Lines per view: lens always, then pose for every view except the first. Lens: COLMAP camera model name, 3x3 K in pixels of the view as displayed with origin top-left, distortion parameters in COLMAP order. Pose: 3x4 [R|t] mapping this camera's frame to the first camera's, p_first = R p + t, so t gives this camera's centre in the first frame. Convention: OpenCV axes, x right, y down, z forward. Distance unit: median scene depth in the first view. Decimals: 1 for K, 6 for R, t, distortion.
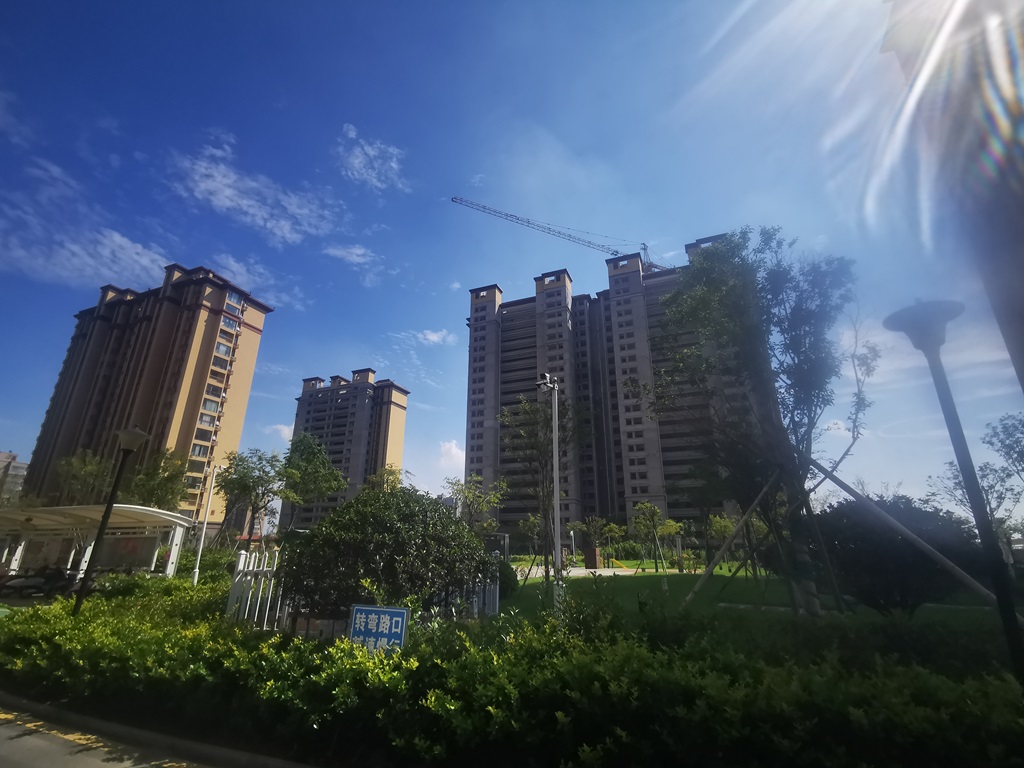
lens RADIAL K [[471.7, 0, 512.0], [0, 471.7, 384.0], [0, 0, 1]] dist [0.041775, -0.020759]
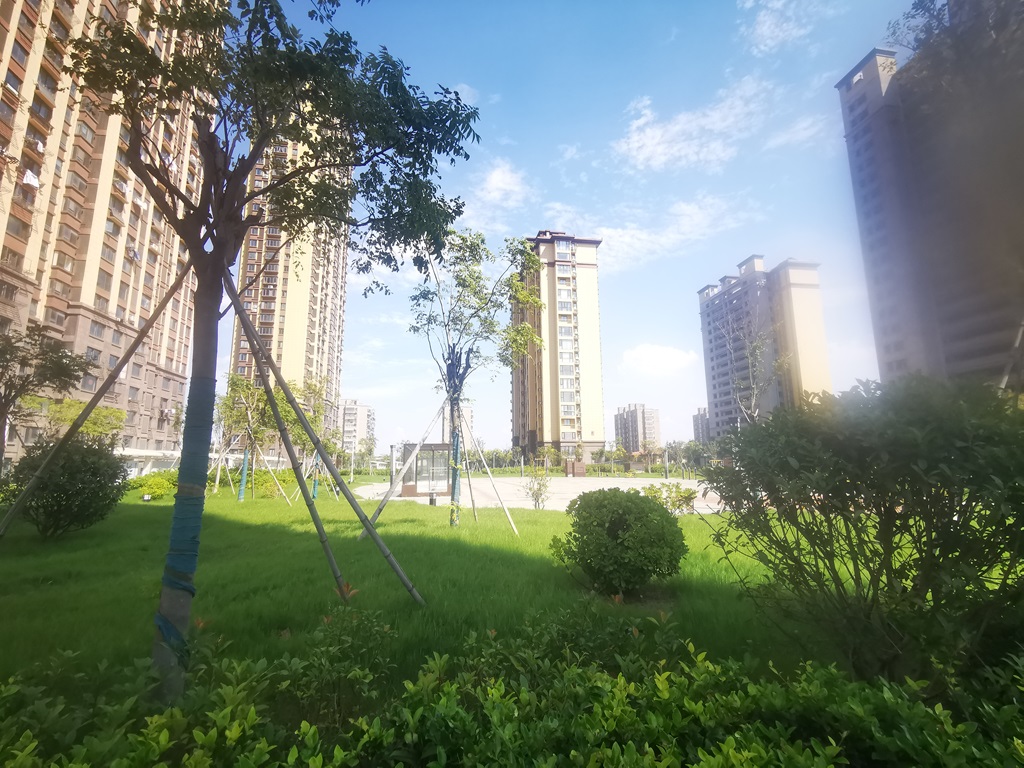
lens RADIAL K [[444.8, 0, 512.8], [0, 444.8, 382.8], [0, 0, 1]] dist [0.001210, -0.000370]
pose [[0.524756, -0.155614, -0.836908, 0.908518], [0.300013, 0.953875, 0.010750, 0.416066], [0.796633, -0.256724, 0.547238, 1.426218]]
